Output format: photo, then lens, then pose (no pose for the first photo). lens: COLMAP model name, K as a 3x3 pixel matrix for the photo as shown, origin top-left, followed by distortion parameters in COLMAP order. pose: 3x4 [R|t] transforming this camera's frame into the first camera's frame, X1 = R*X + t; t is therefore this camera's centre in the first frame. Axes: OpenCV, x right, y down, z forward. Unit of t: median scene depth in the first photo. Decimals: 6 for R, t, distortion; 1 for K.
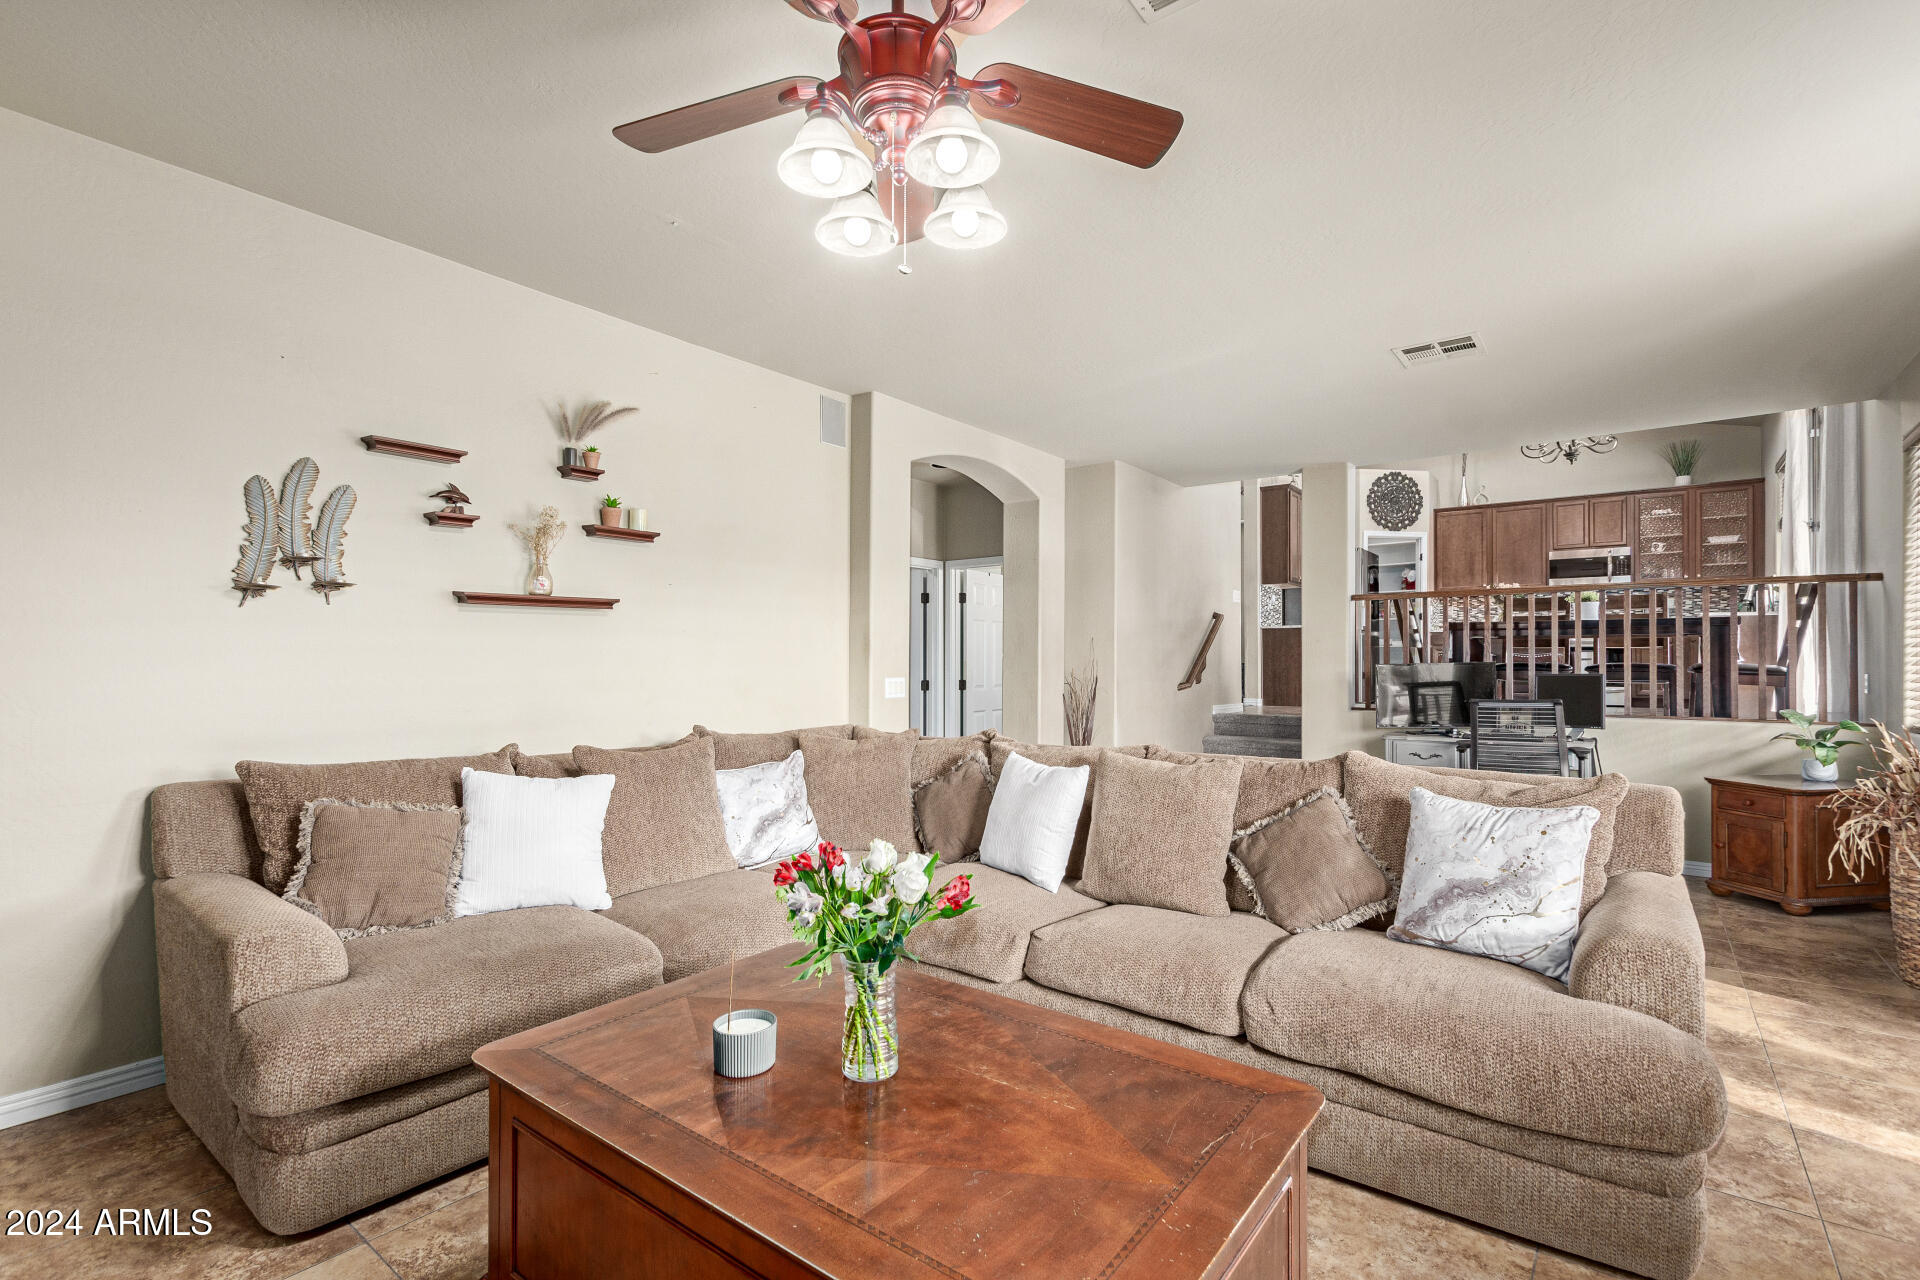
lens RADIAL K [[875.2, 0, 961.7], [0, 875.2, 653.1], [0, 0, 1]] dist [0.006905, -0.003598]
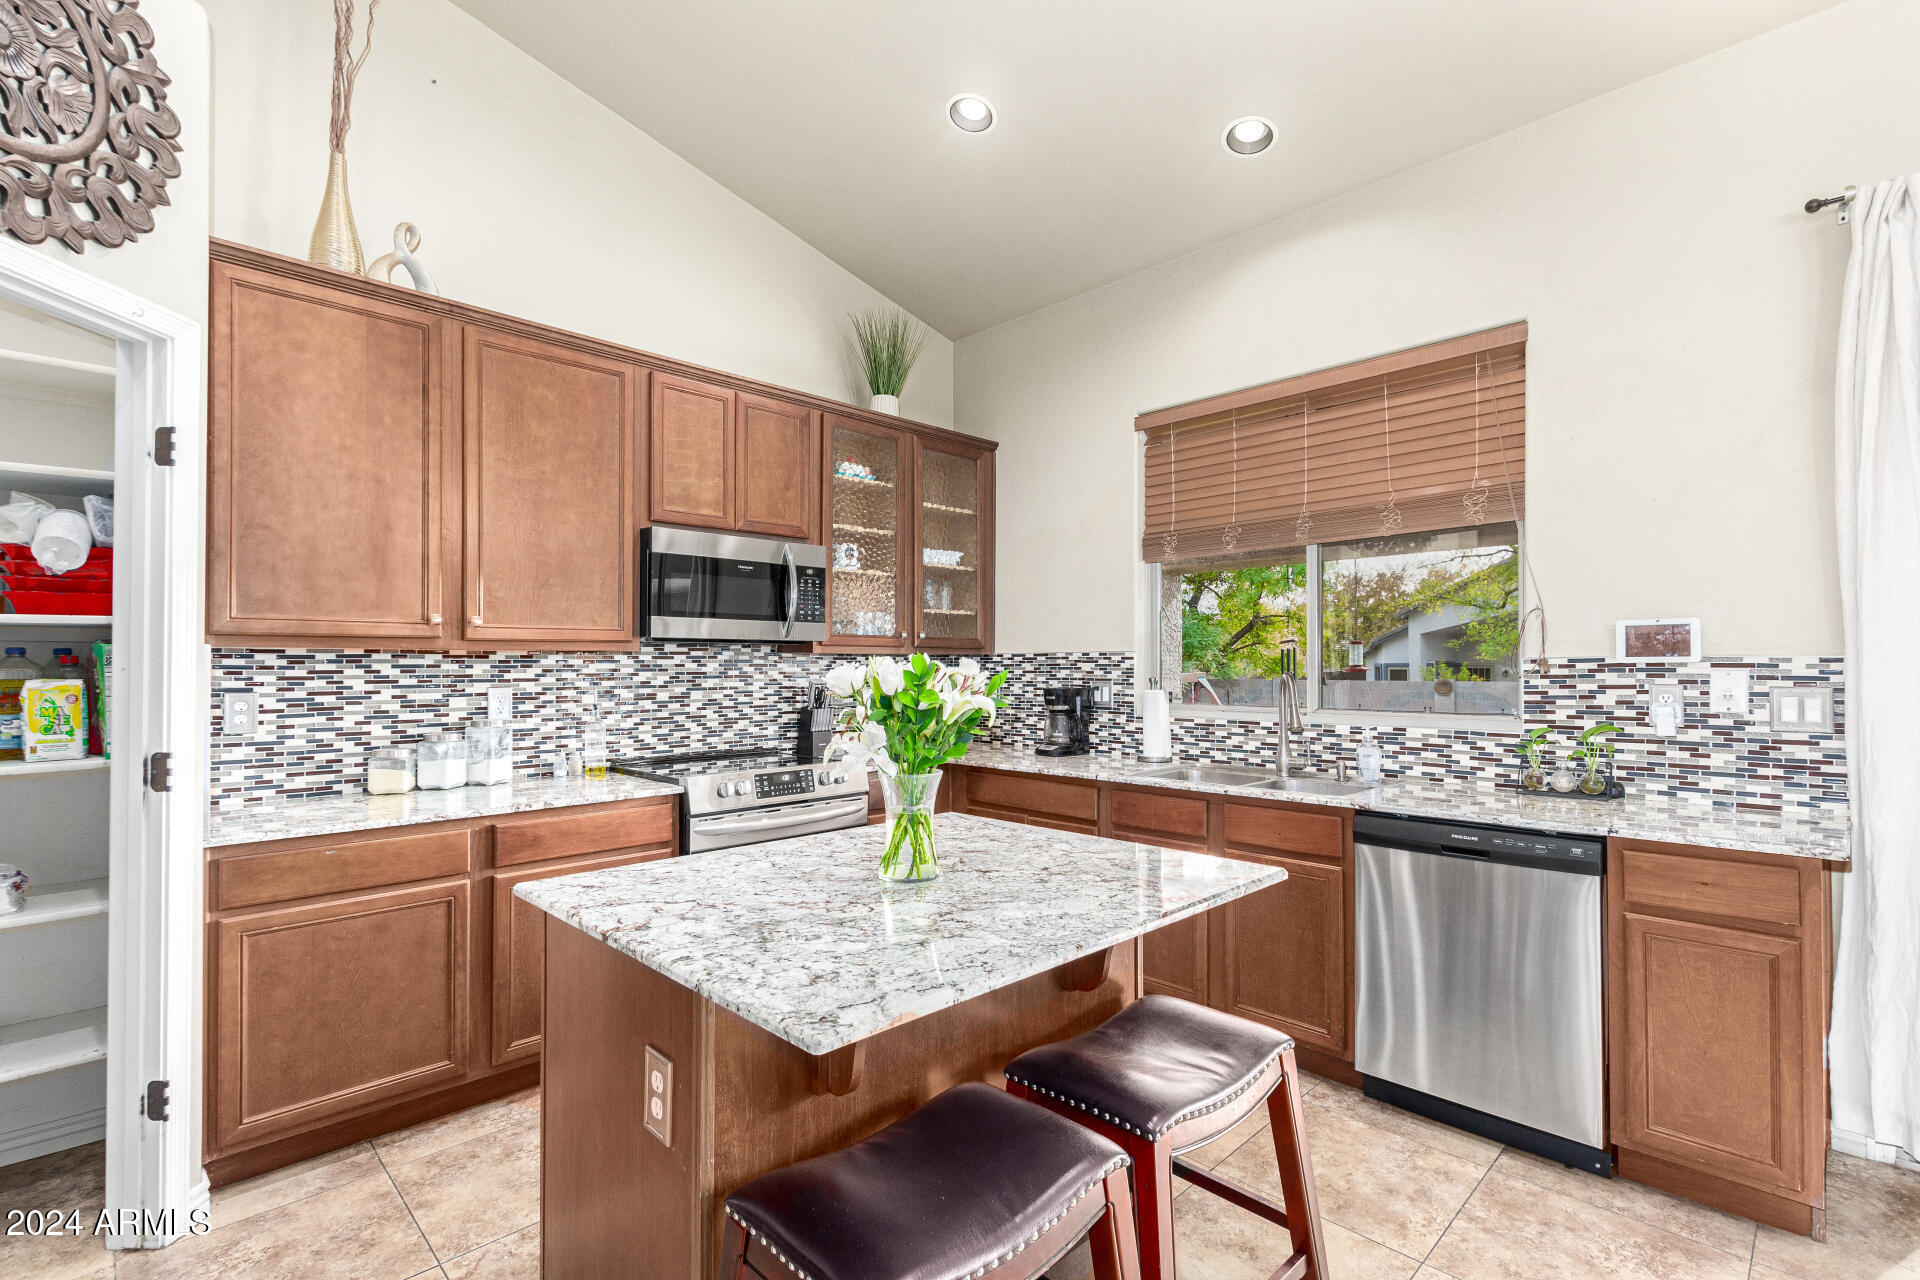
lens RADIAL K [[875.2, 0, 970.0], [0, 875.2, 655.6], [0, 0, 1]] dist [0.006905, -0.003598]
pose [[0.137881, 0.010805, 0.990390, 0.369334], [-0.006336, 0.999930, -0.010027, -0.065316], [-0.990429, -0.004892, 0.137939, 0.814553]]
